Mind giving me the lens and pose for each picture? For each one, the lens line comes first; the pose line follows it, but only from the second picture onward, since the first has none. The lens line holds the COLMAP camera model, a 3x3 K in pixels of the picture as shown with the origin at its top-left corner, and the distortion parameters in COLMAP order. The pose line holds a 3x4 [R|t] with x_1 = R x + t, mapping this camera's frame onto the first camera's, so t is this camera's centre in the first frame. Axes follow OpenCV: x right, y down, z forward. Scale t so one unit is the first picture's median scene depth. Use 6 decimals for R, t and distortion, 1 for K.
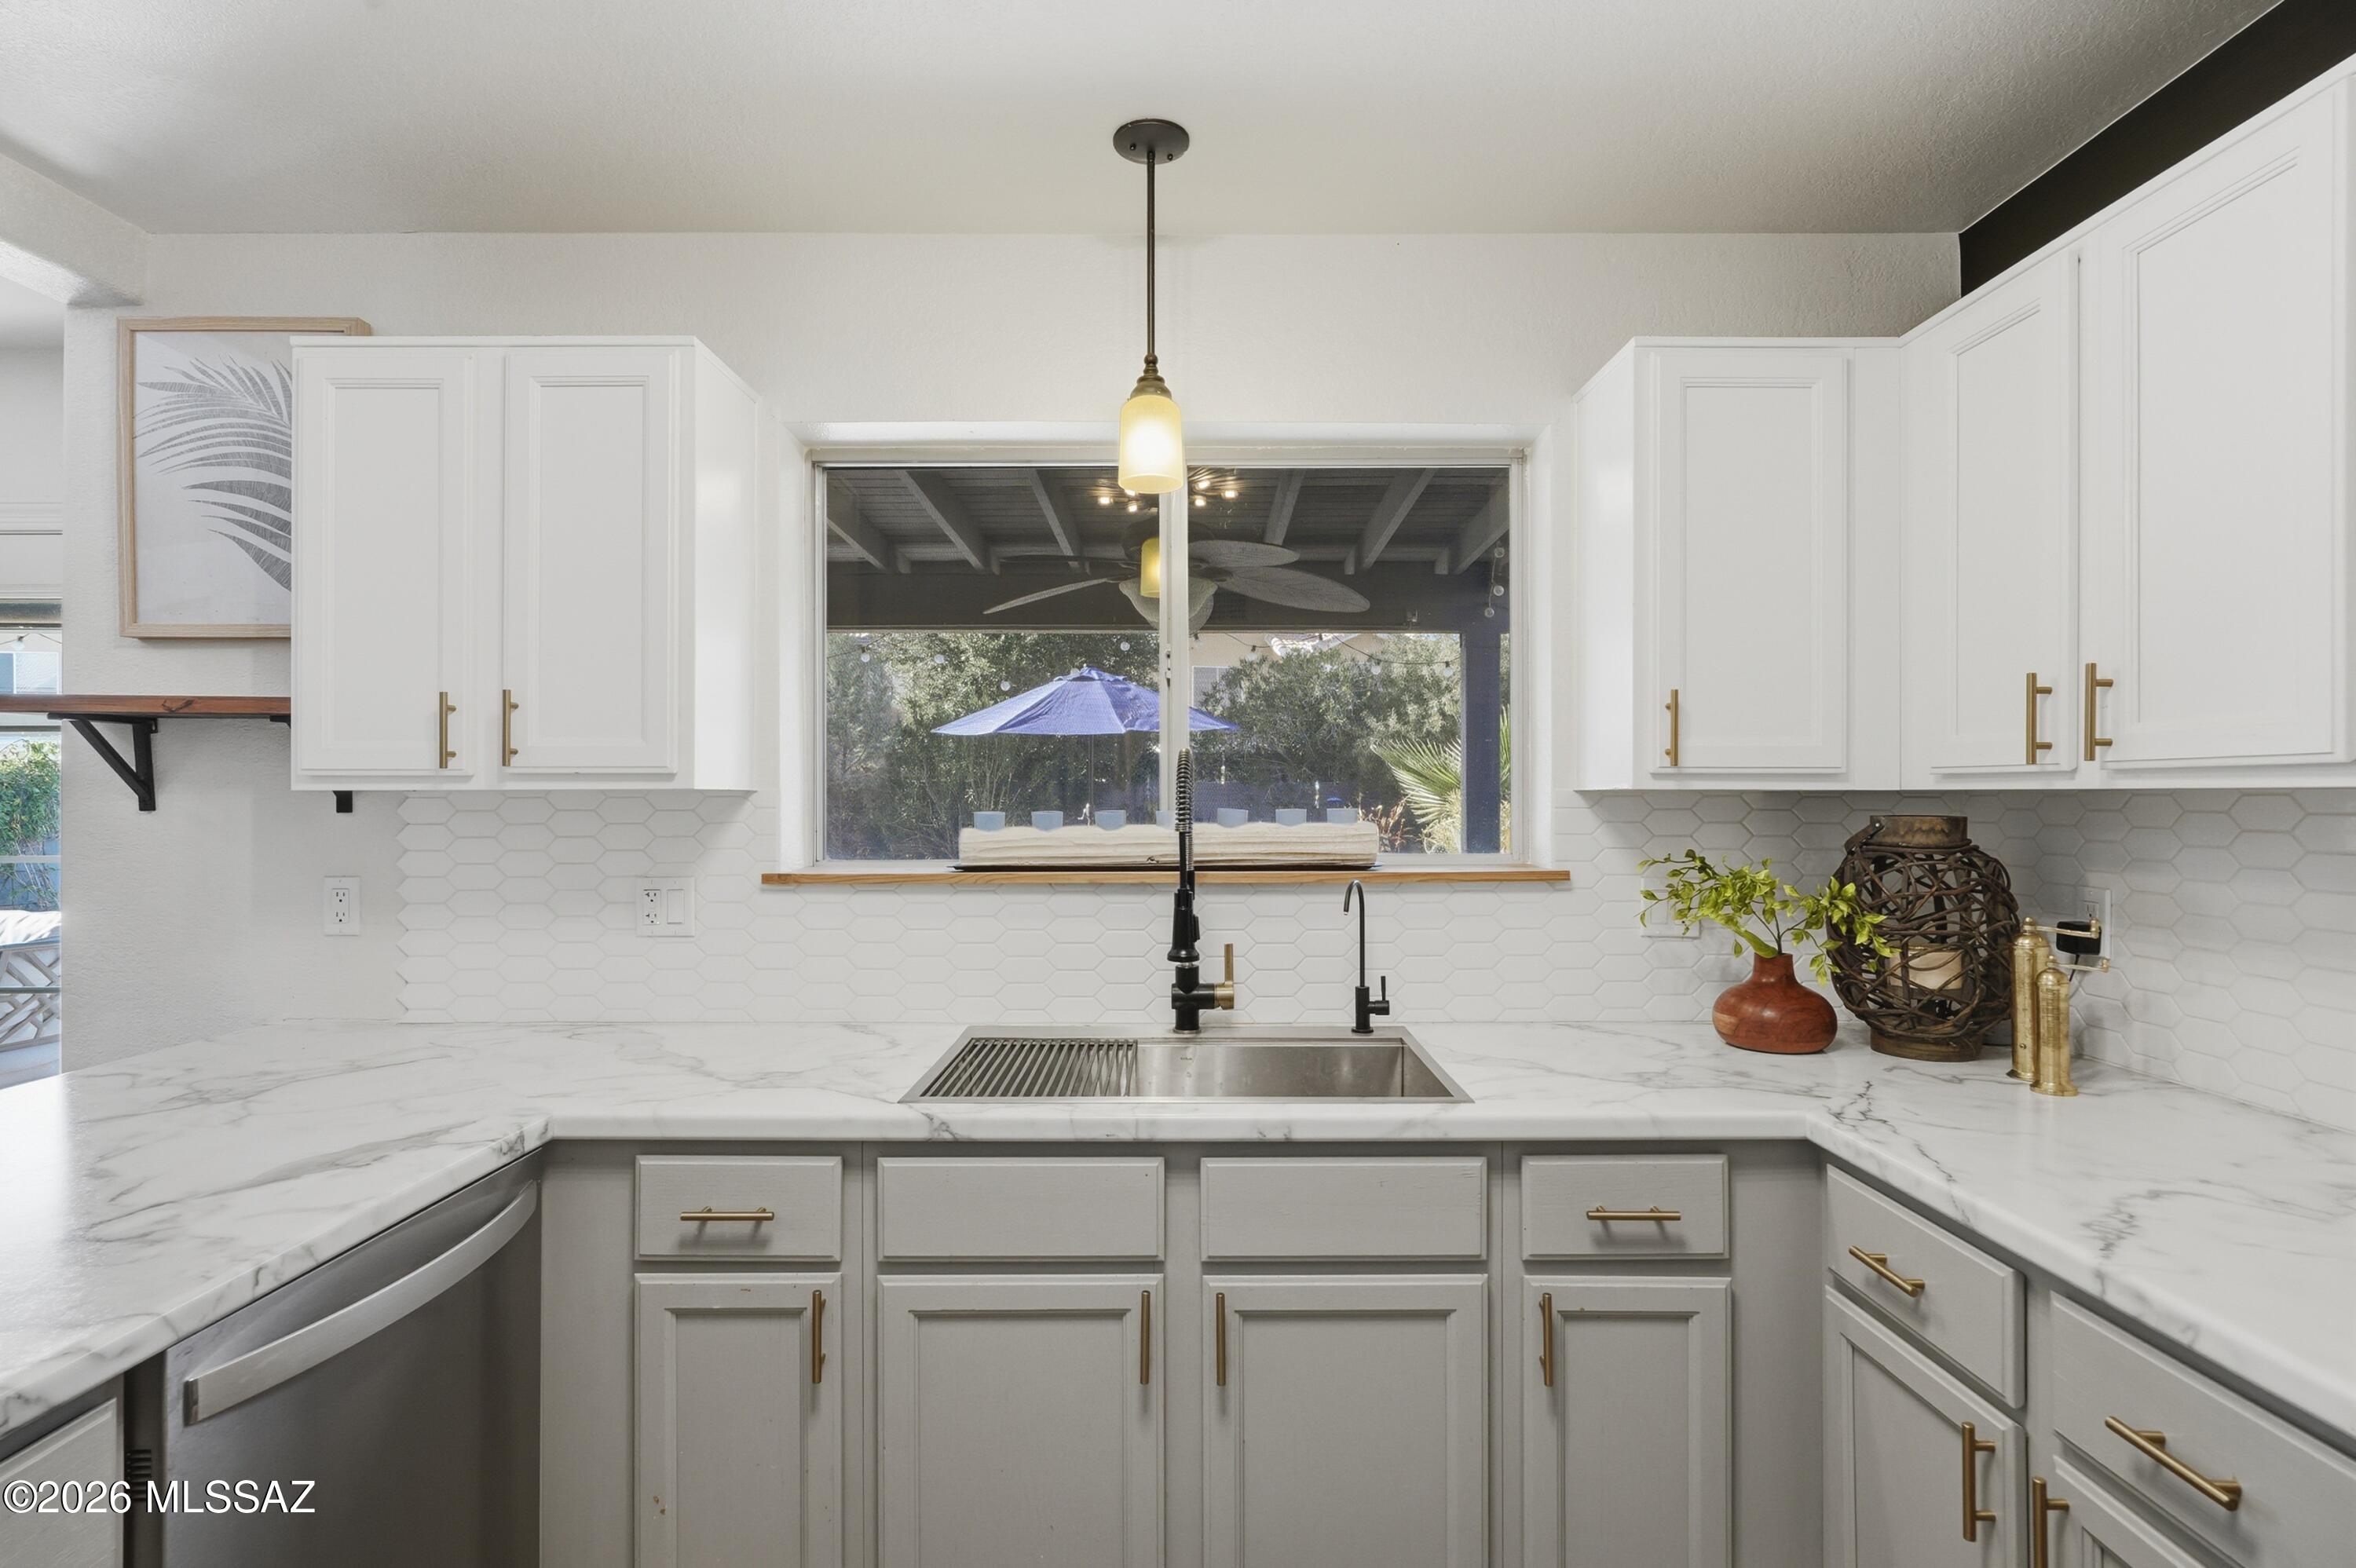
lens RADIAL K [[1188.8, 0, 1189.5], [0, 1188.8, 784.6], [0, 0, 1]] dist [-0.004333, 0.003762]
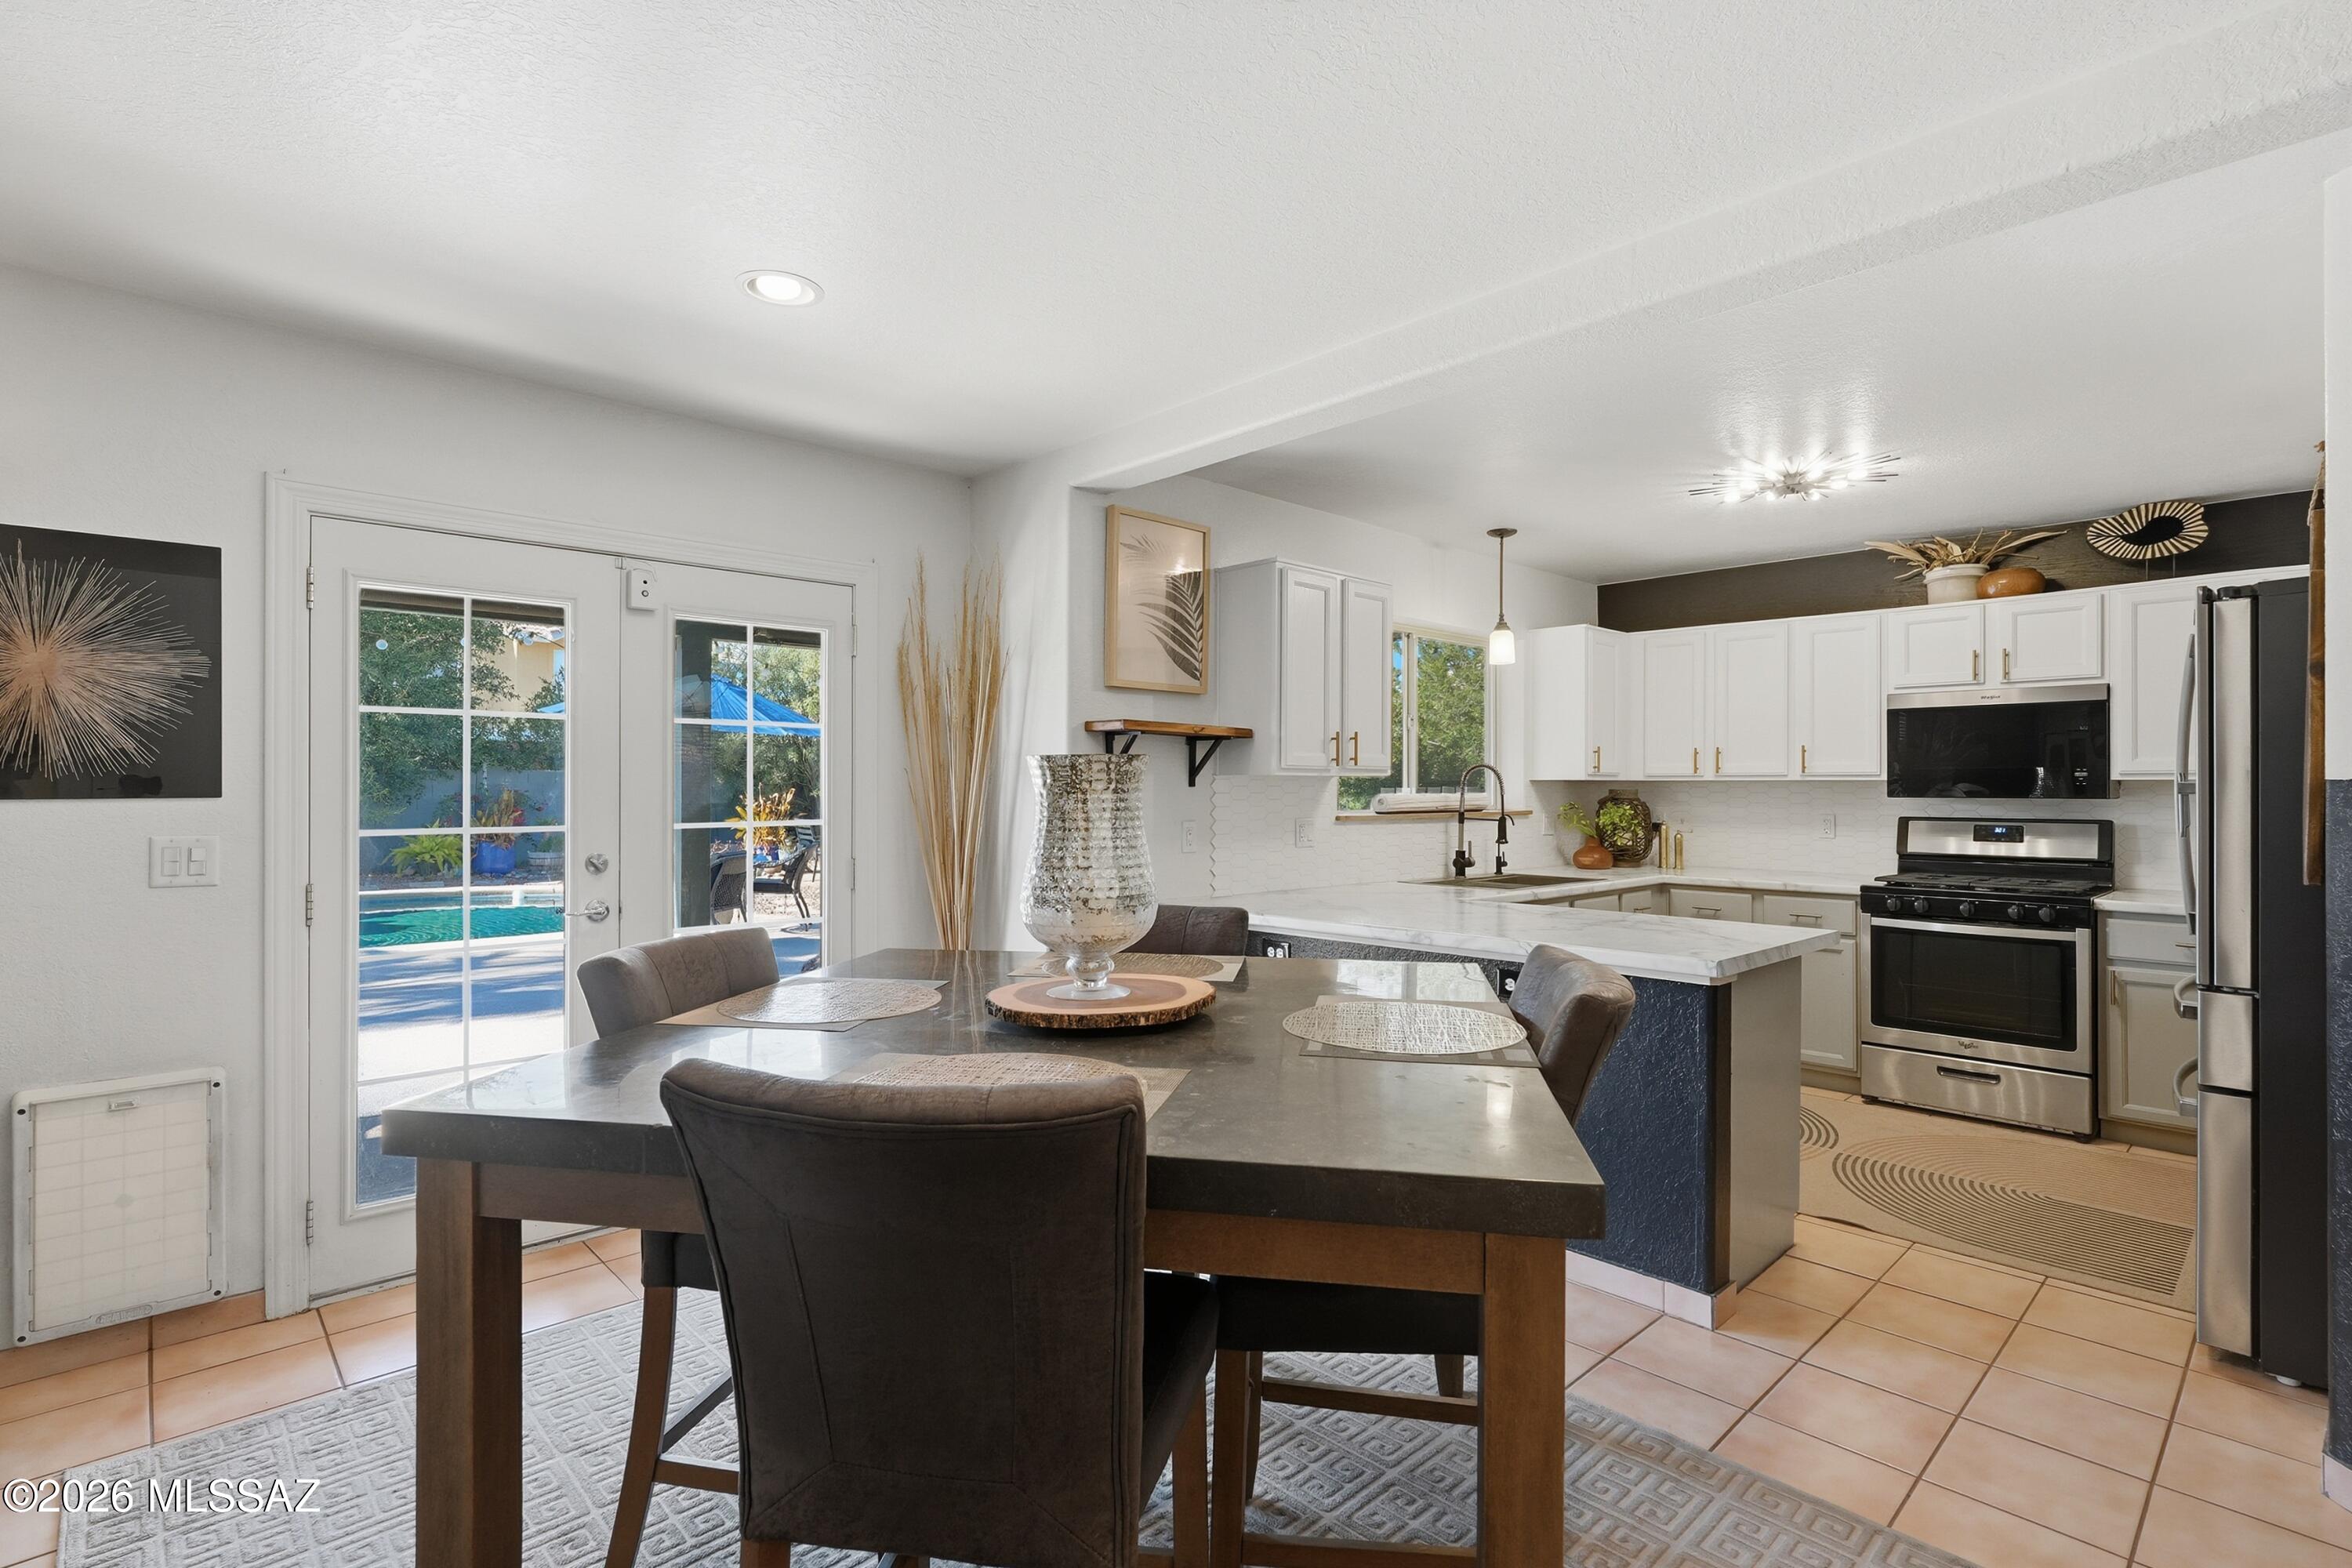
lens RADIAL K [[1116.0, 0, 1198.7], [0, 1116.0, 784.7], [0, 0, 1]] dist [-0.005678, 0.001294]
pose [[0.721273, 0.004976, 0.692633, -2.193142], [-0.009278, 0.999954, 0.002478, 0.018330], [-0.692589, -0.008214, 0.721285, -0.314058]]
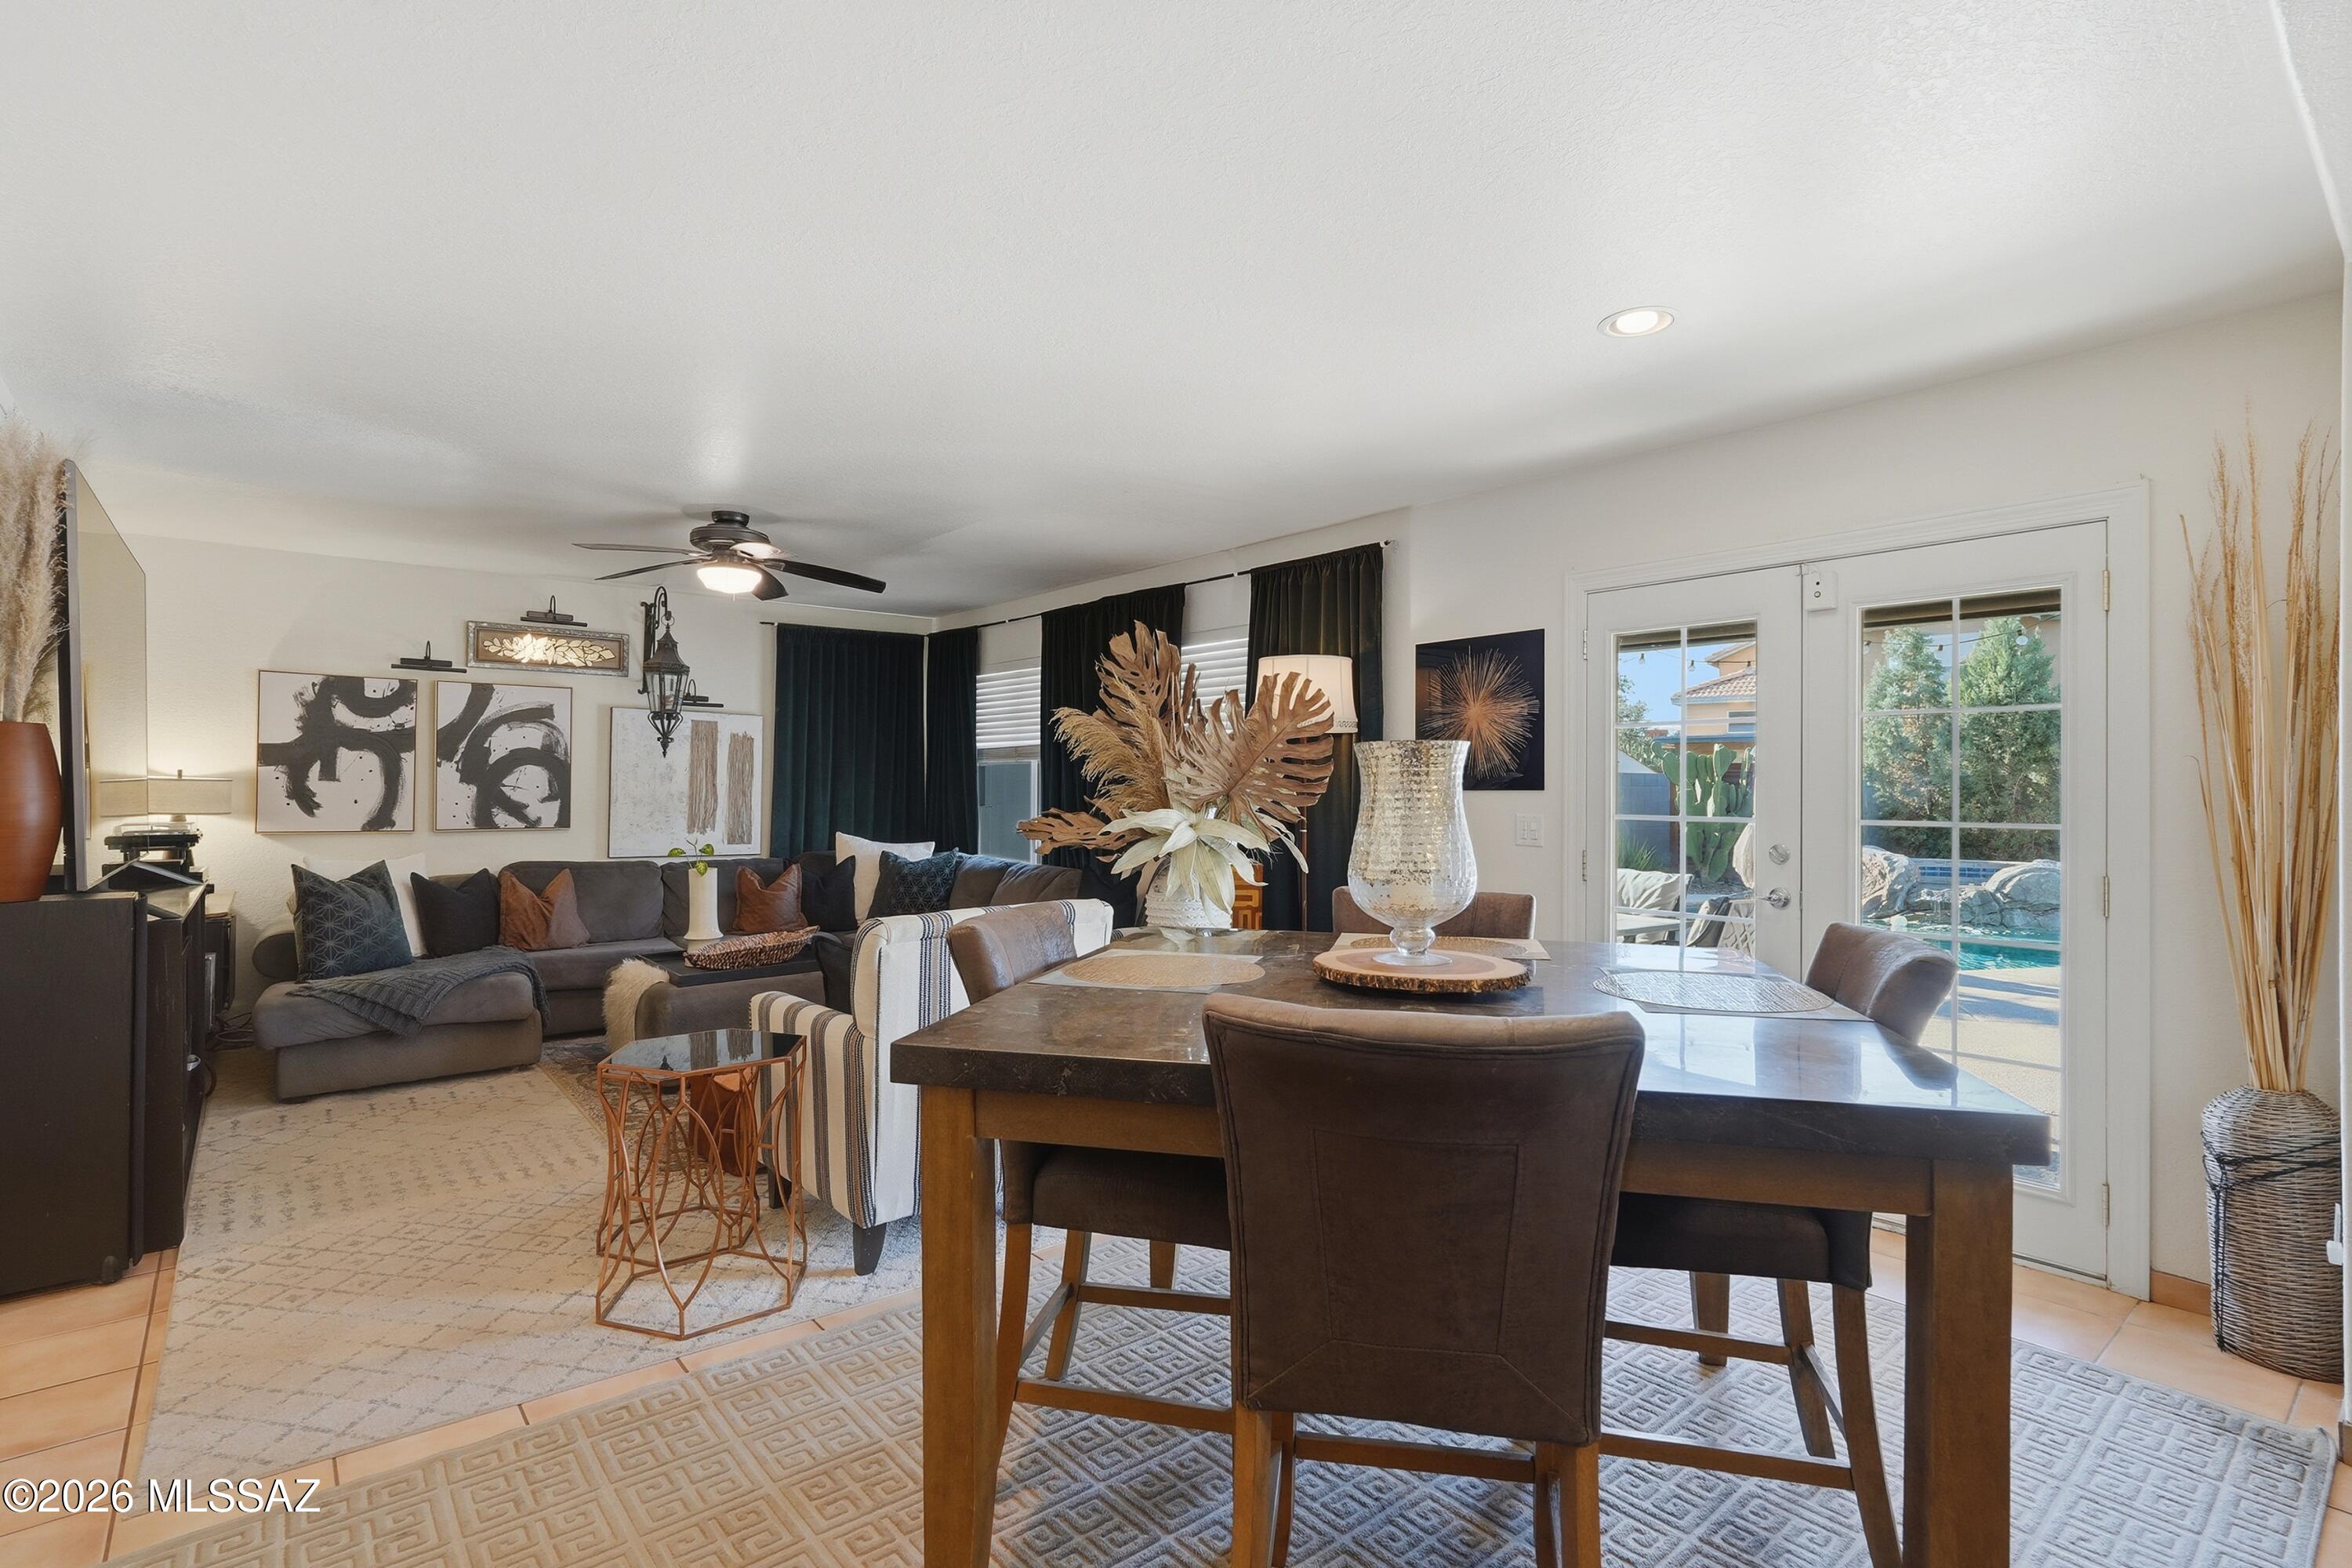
lens RADIAL K [[1116.0, 0, 1180.9], [0, 1116.0, 786.8], [0, 0, 1]] dist [-0.005678, 0.001294]
pose [[0.644948, 0.004130, -0.764216, -0.988019], [-0.001170, 0.999990, 0.004417, 0.033756], [0.764226, -0.001955, 0.644946, -0.390233]]
